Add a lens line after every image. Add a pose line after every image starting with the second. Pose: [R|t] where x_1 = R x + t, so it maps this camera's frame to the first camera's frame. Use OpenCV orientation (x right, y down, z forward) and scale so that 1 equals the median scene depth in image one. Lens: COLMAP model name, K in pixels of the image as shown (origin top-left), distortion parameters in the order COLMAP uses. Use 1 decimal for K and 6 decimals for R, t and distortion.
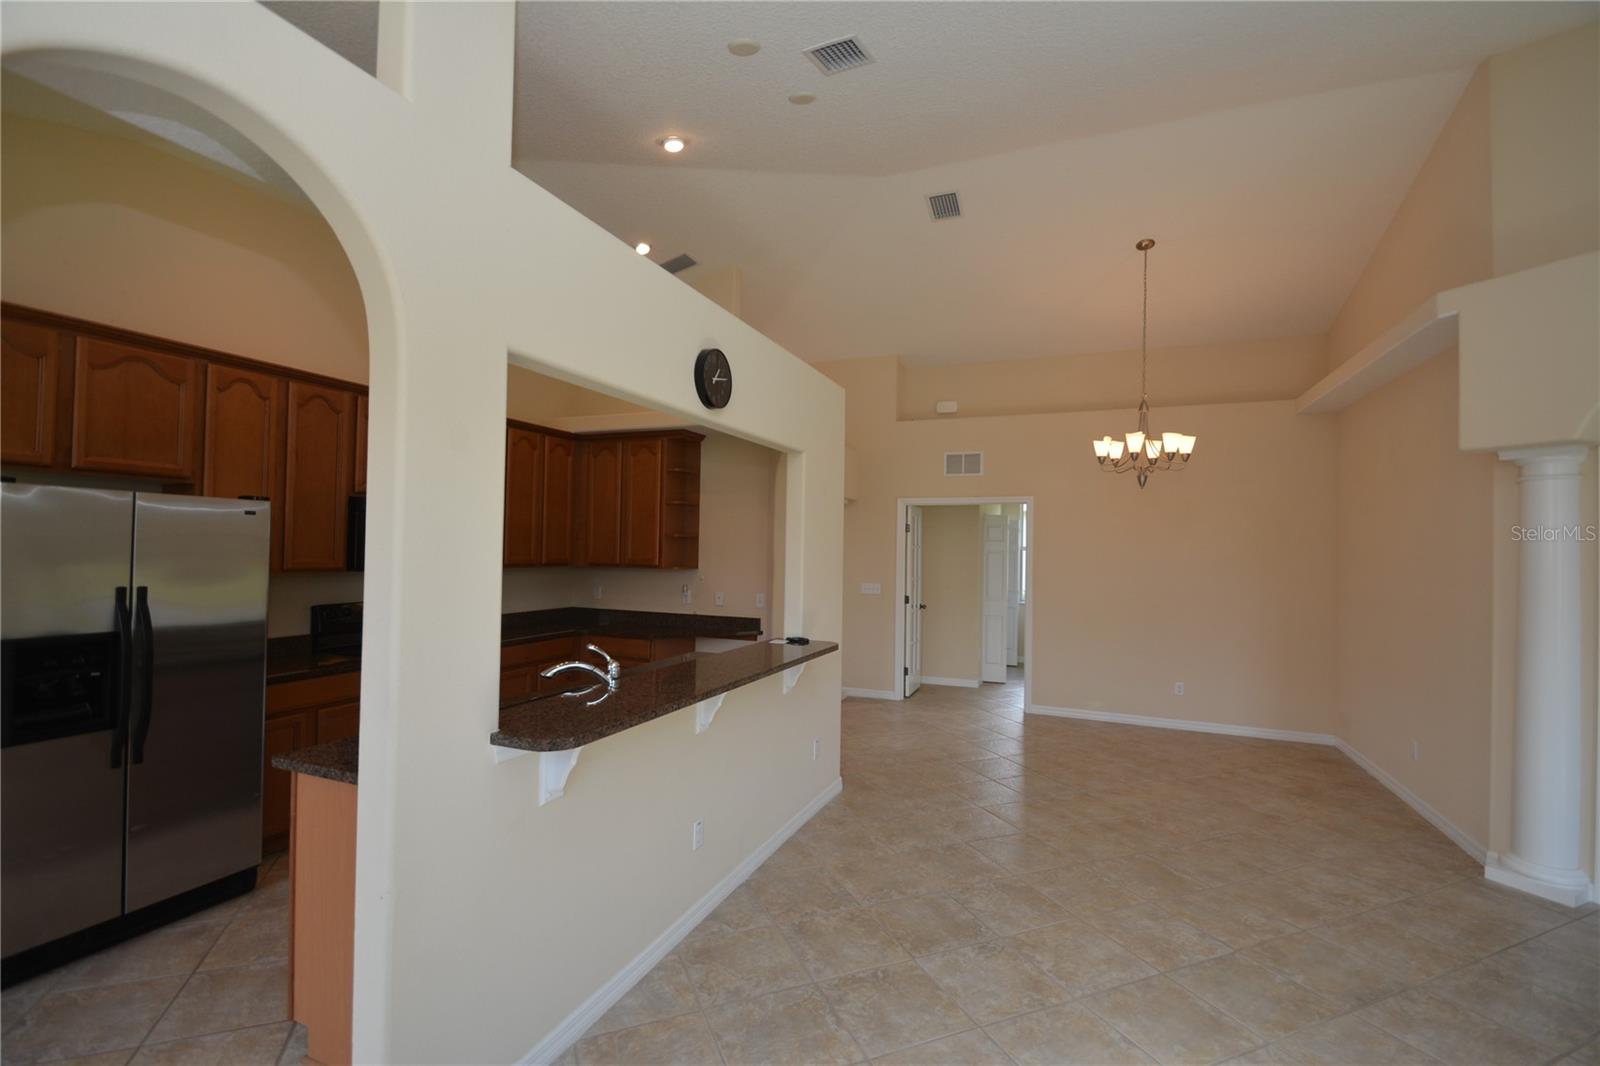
lens RADIAL K [[701.4, 0, 803.3], [0, 701.4, 538.7], [0, 0, 1]] dist [0.009024, -0.012090]
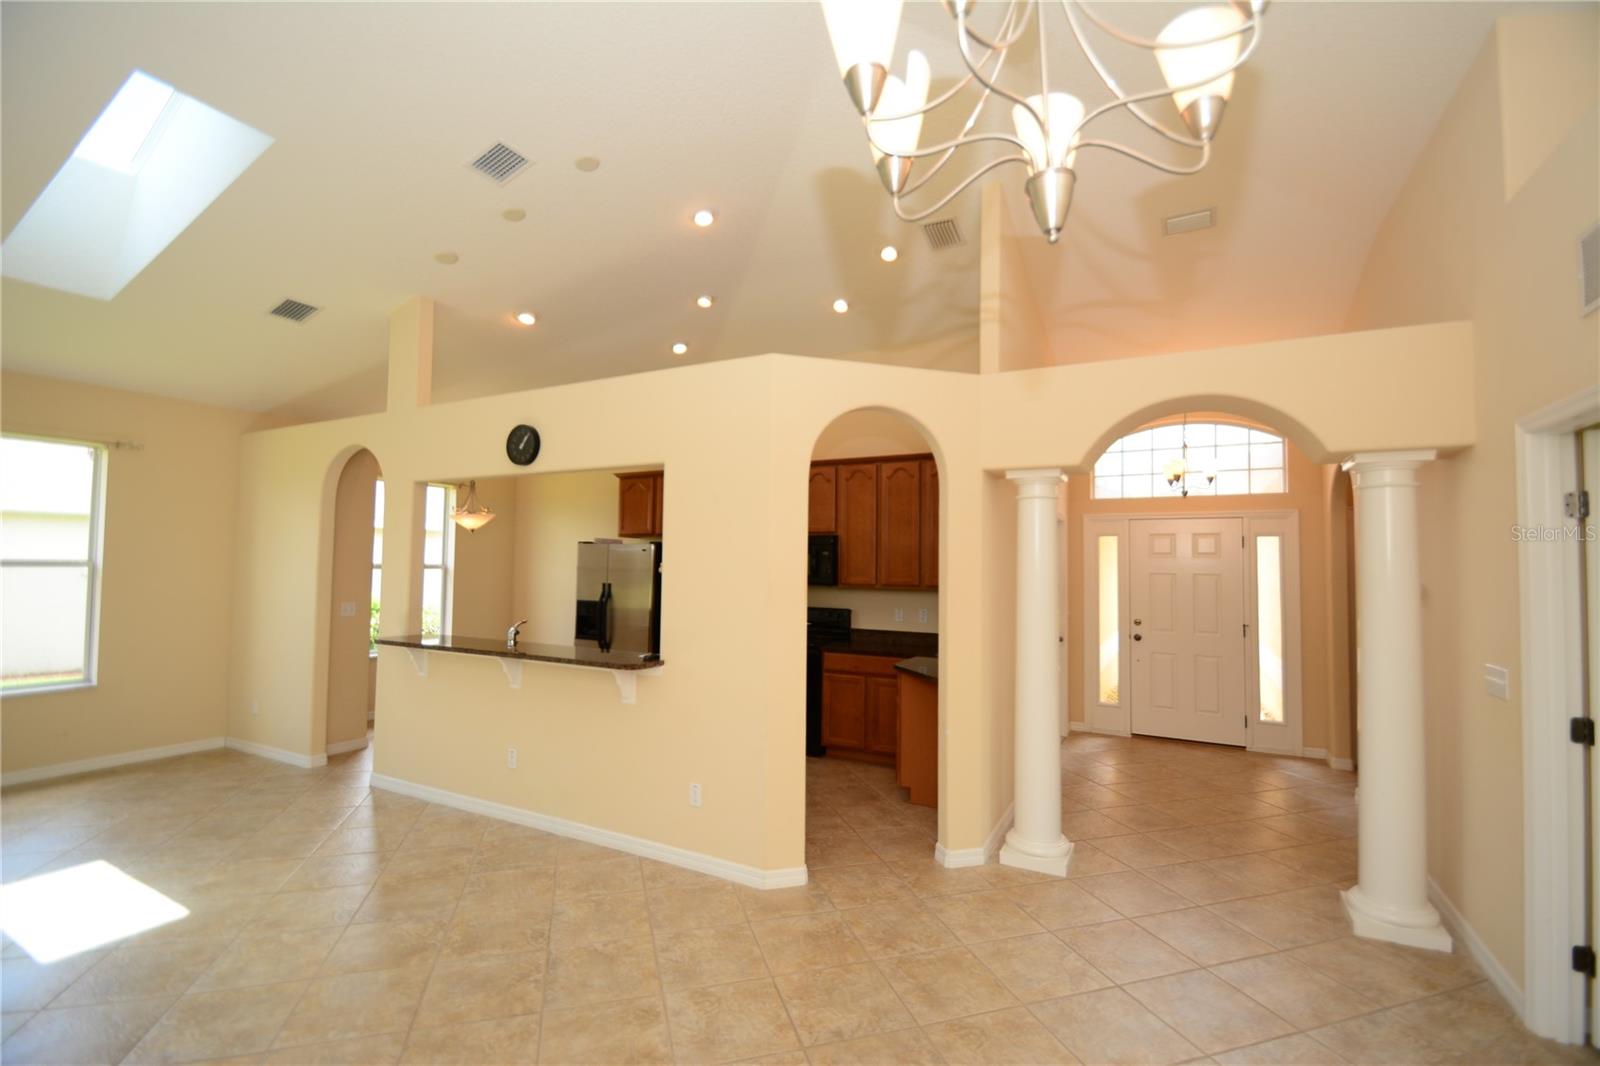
lens RADIAL K [[701.4, 0, 795.9], [0, 701.4, 536.8], [0, 0, 1]] dist [0.009024, -0.012090]
pose [[-0.098320, -0.059624, -0.993367, 0.982482], [-0.001064, 0.998209, -0.059809, 0.036933], [0.995154, -0.004824, -0.098207, 1.346062]]
